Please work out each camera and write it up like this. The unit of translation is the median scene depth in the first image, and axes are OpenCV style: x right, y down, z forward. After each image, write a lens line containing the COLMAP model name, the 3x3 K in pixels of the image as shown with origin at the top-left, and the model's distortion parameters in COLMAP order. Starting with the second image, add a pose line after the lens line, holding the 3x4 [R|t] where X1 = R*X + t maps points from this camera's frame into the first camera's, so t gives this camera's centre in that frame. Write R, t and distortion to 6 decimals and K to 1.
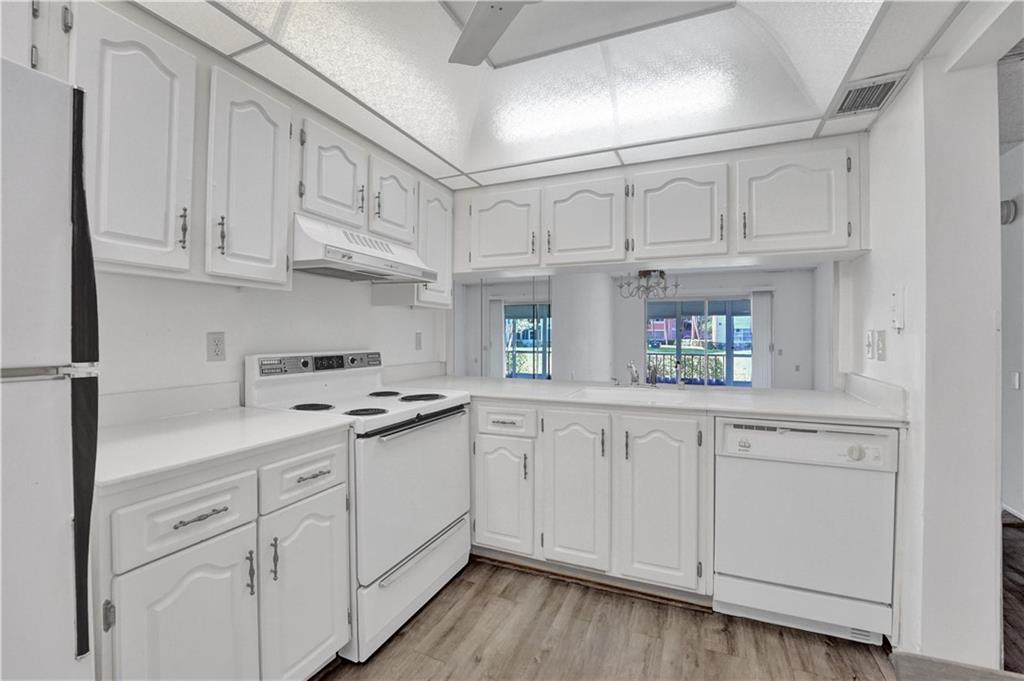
lens RADIAL K [[430.1, 0, 519.2], [0, 430.1, 335.2], [0, 0, 1]] dist [-0.020605, 0.000287]
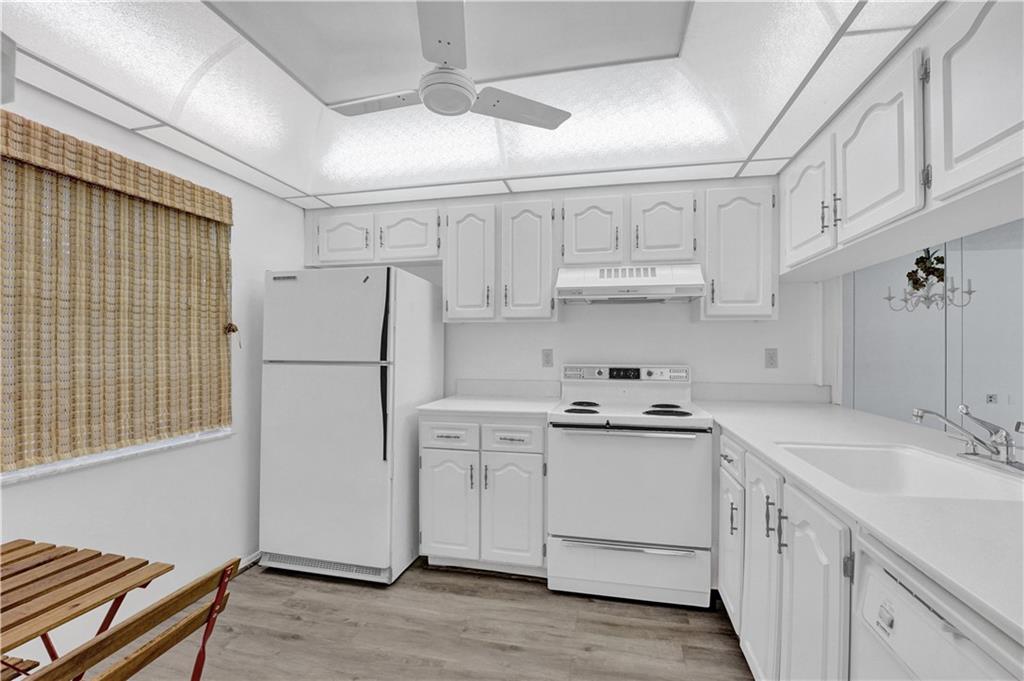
lens RADIAL K [[430.1, 0, 516.0], [0, 430.1, 347.9], [0, 0, 1]] dist [-0.020605, 0.000287]
pose [[0.181988, -0.003998, -0.983293, 0.810499], [-0.000217, 0.999992, -0.004106, -0.005245], [0.983301, 0.000960, 0.181985, 0.528888]]
